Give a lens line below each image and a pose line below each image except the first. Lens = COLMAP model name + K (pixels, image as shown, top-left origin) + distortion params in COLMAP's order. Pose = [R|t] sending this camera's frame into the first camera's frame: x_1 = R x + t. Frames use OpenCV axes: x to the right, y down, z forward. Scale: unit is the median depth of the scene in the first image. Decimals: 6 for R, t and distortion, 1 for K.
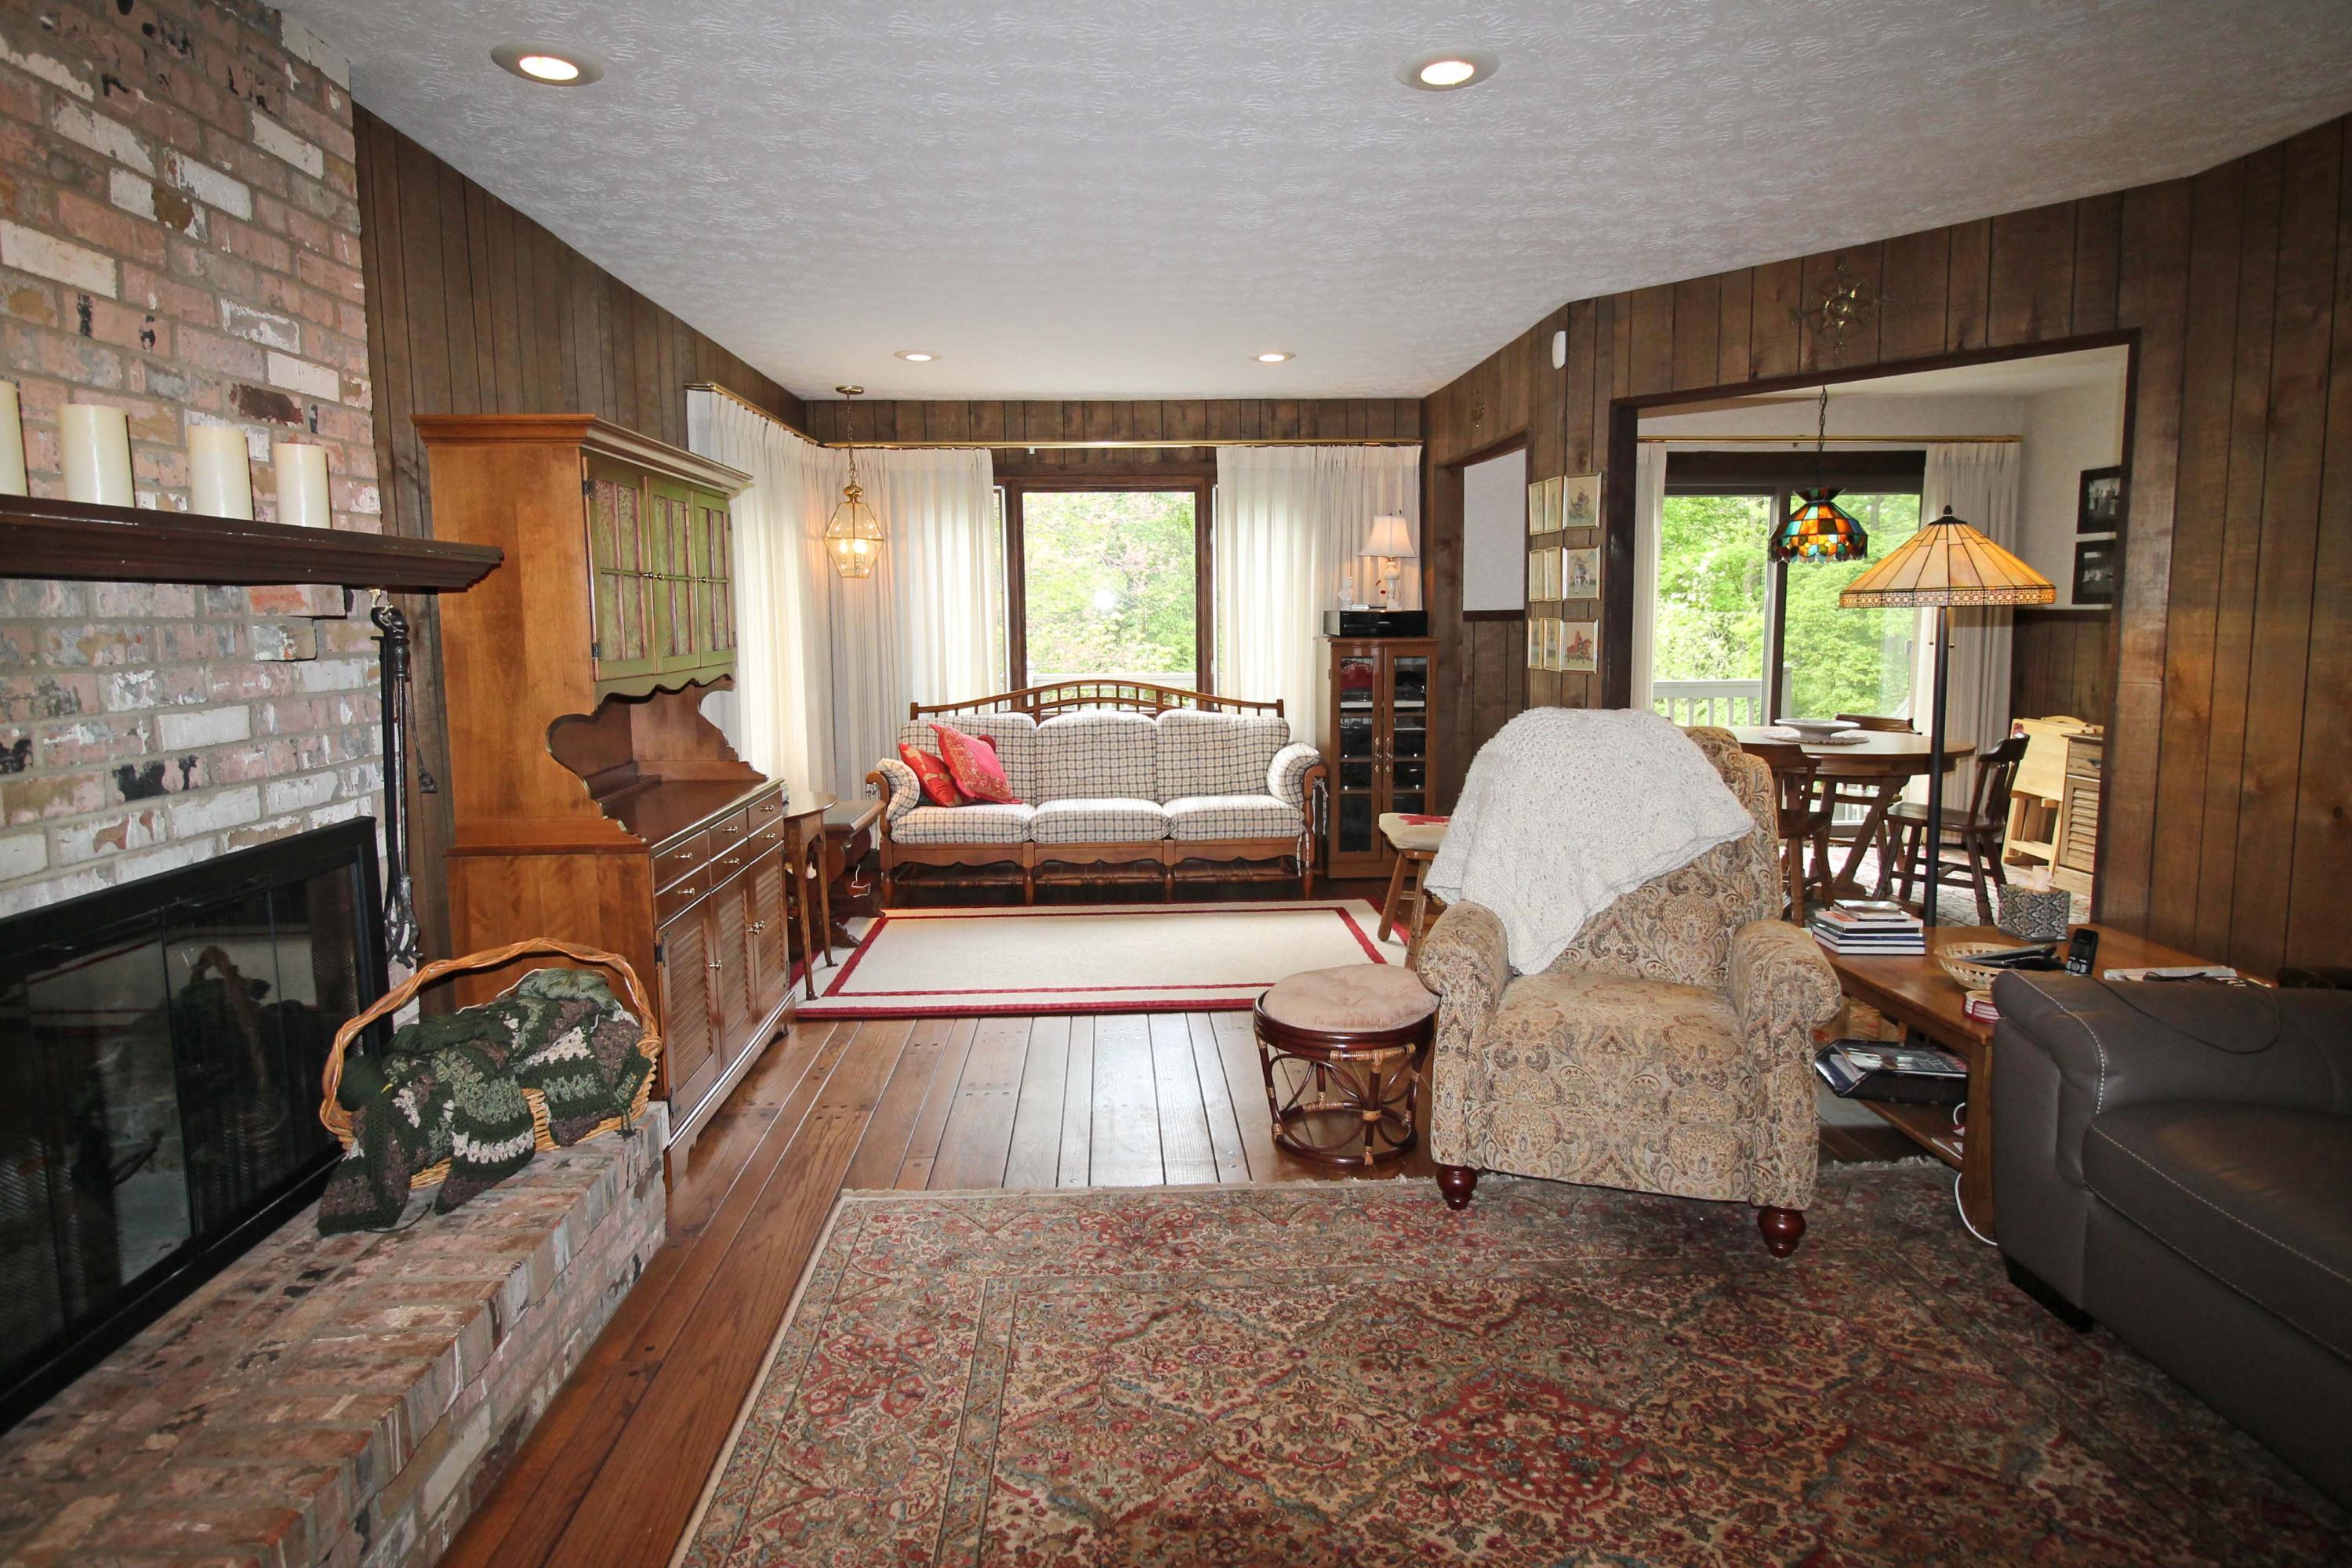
lens RADIAL K [[1267.3, 0, 1167.0], [0, 1267.3, 757.2], [0, 0, 1]] dist [0.002899, -0.012913]
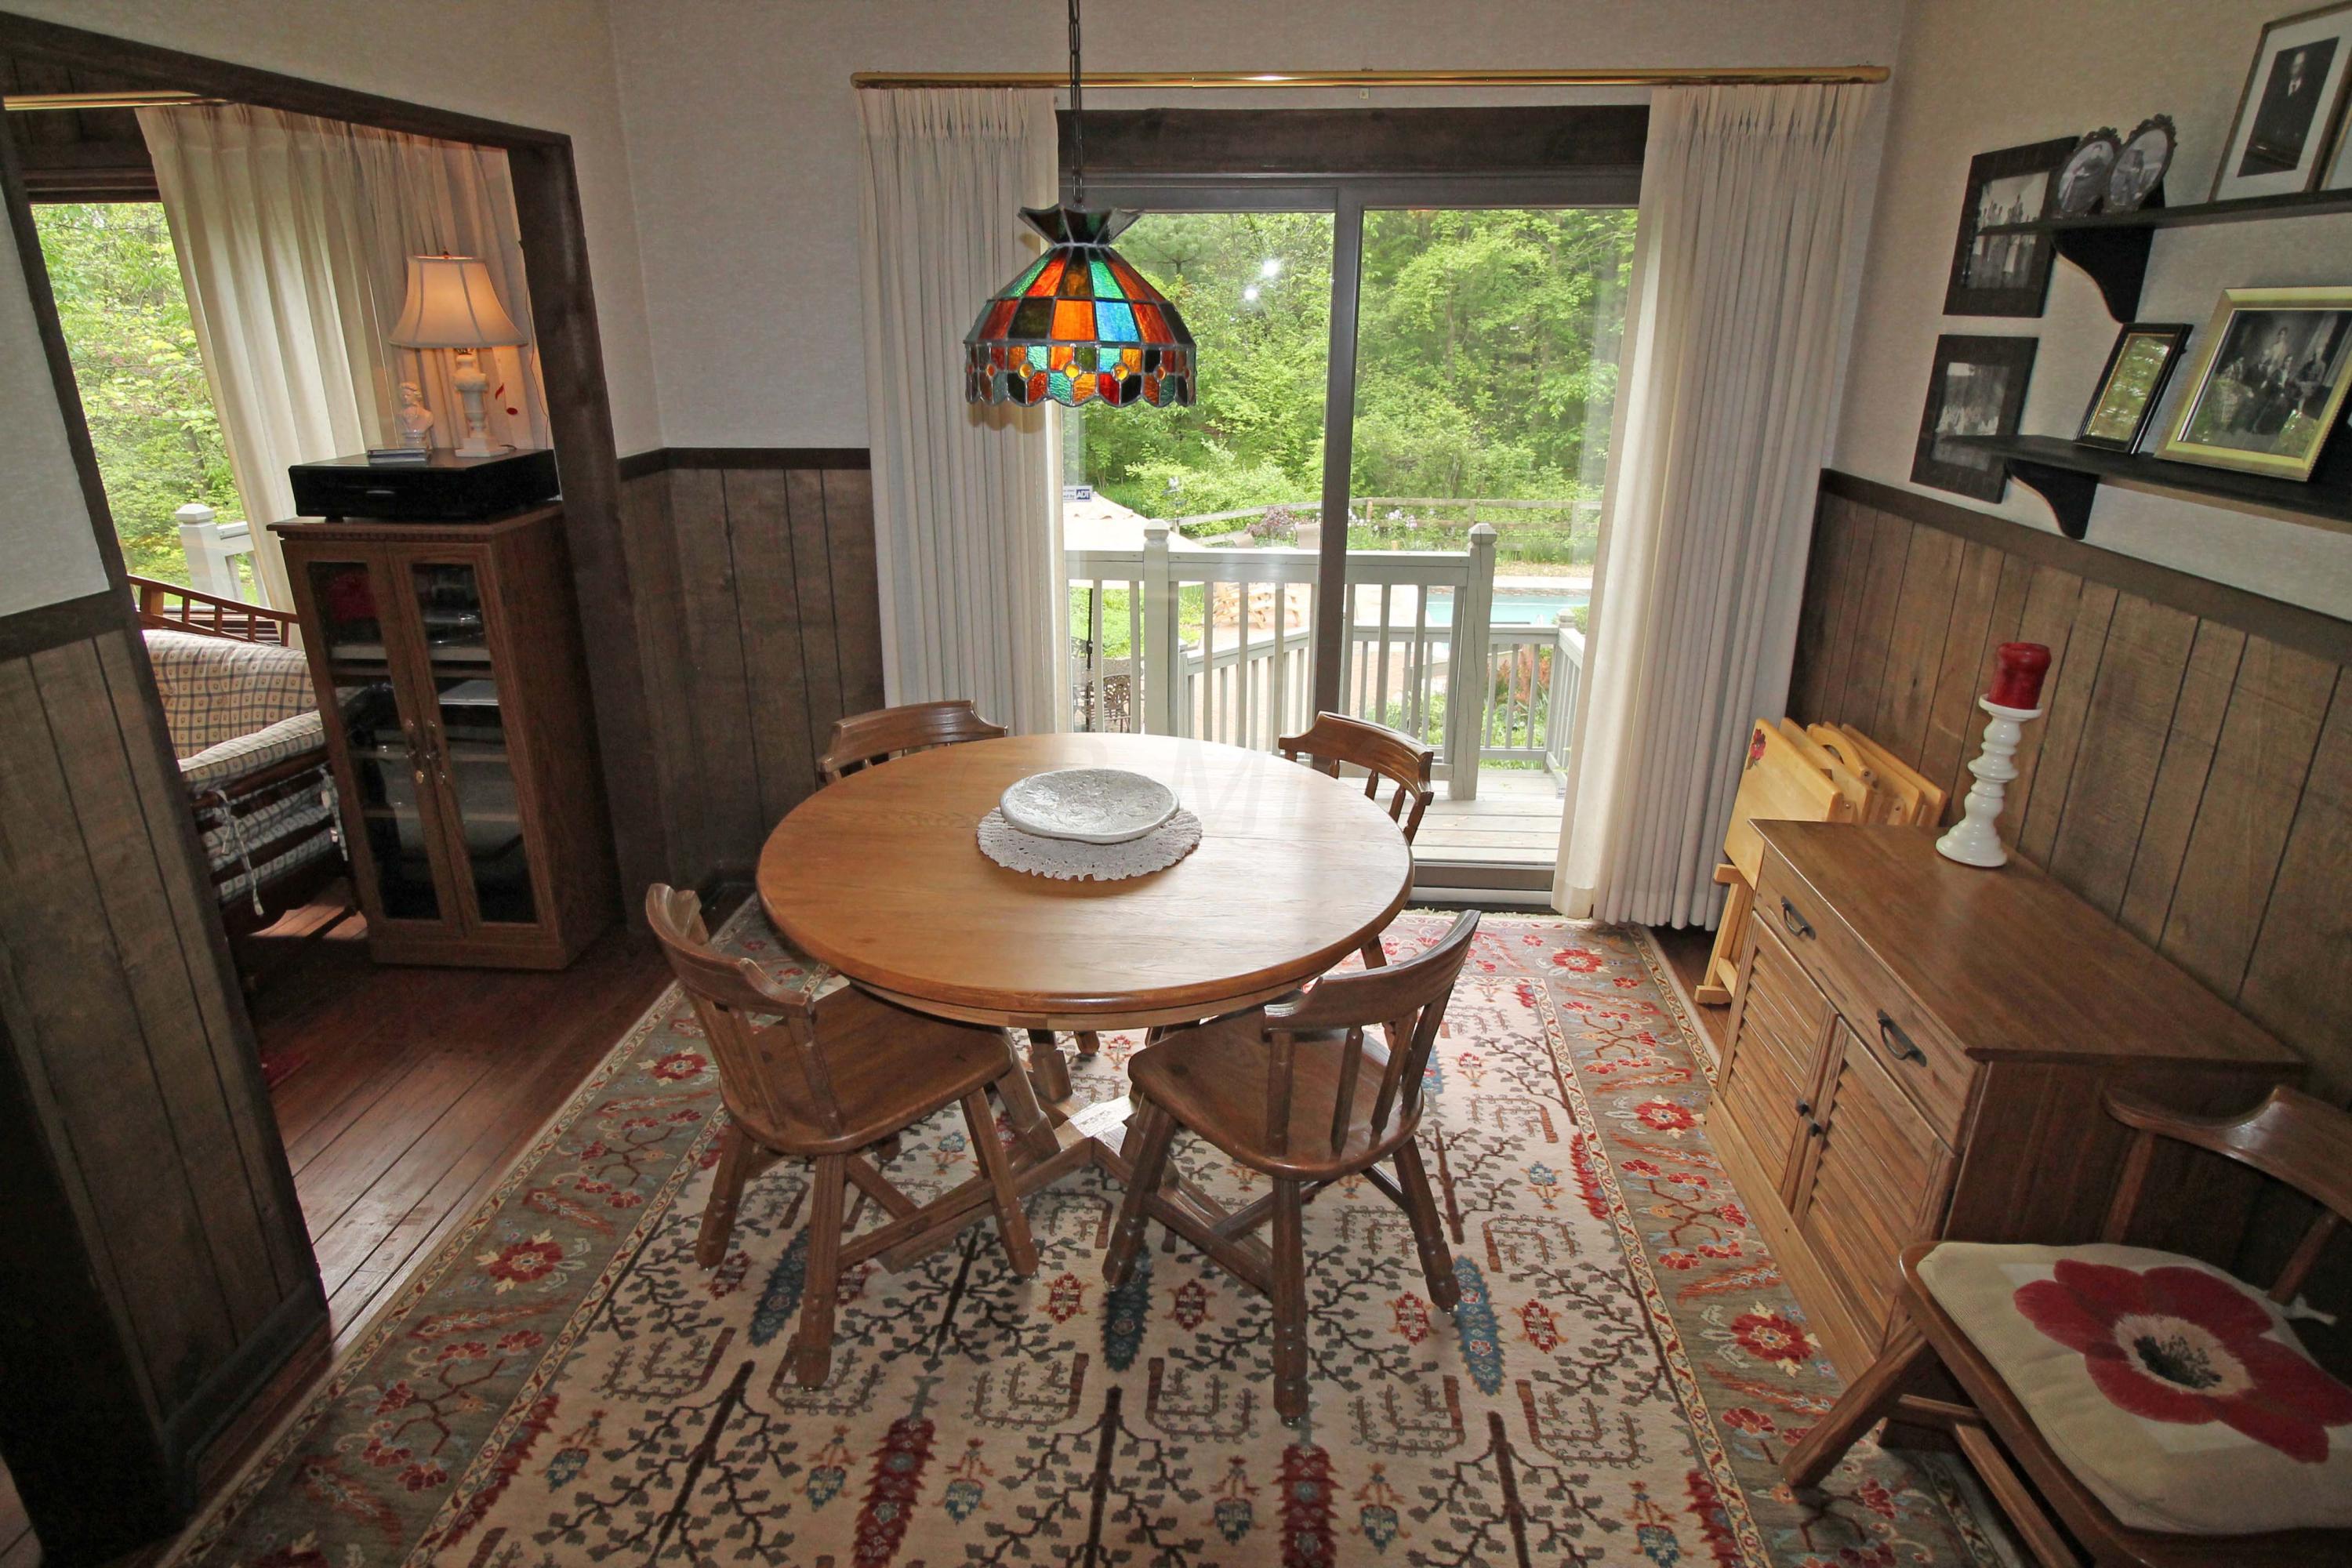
lens RADIAL K [[1267.3, 0, 1162.8], [0, 1267.3, 771.9], [0, 0, 1]] dist [0.002899, -0.012913]
pose [[0.992229, 0.054536, -0.111835, 0.569116], [-0.027575, 0.972856, 0.229762, -0.129701], [0.121330, -0.224892, 0.966800, 0.578337]]
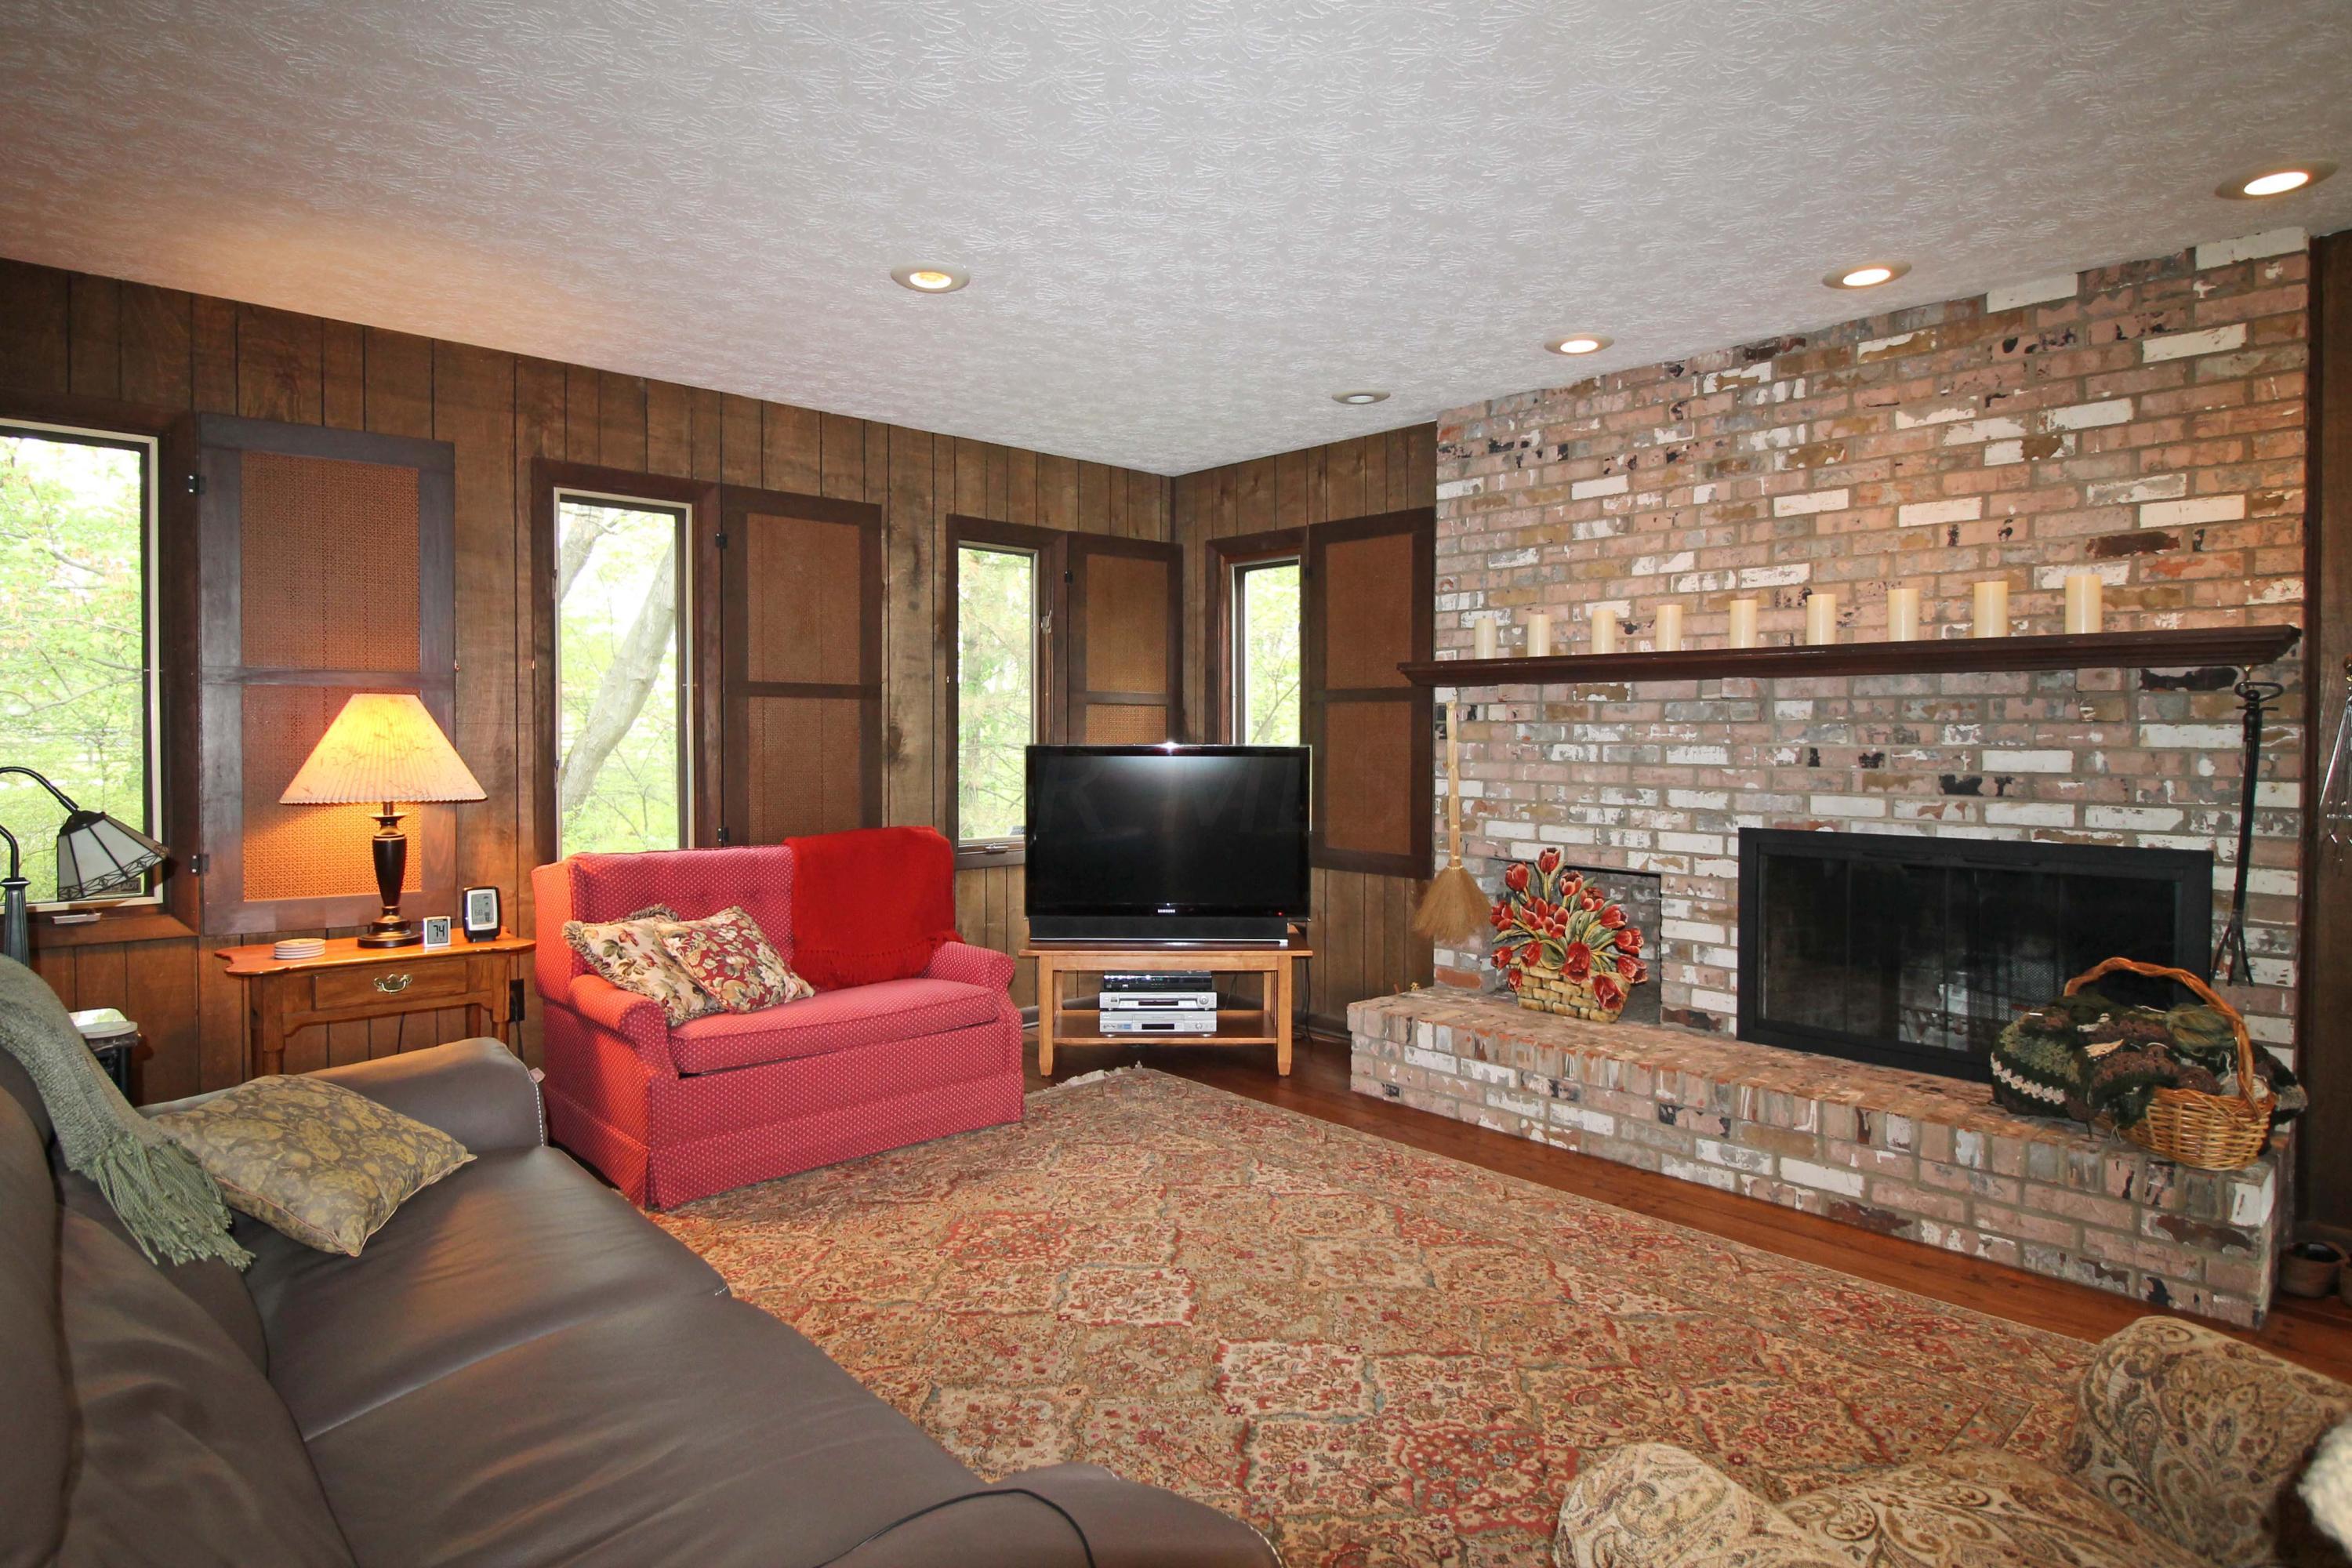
lens RADIAL K [[1267.3, 0, 1159.5], [0, 1267.3, 764.4], [0, 0, 1]] dist [0.002899, -0.012913]
pose [[-0.762551, 0.026564, -0.646383, 0.406014], [-0.066817, 0.990579, 0.119534, -0.049747], [0.643469, 0.134340, -0.753592, 0.539303]]
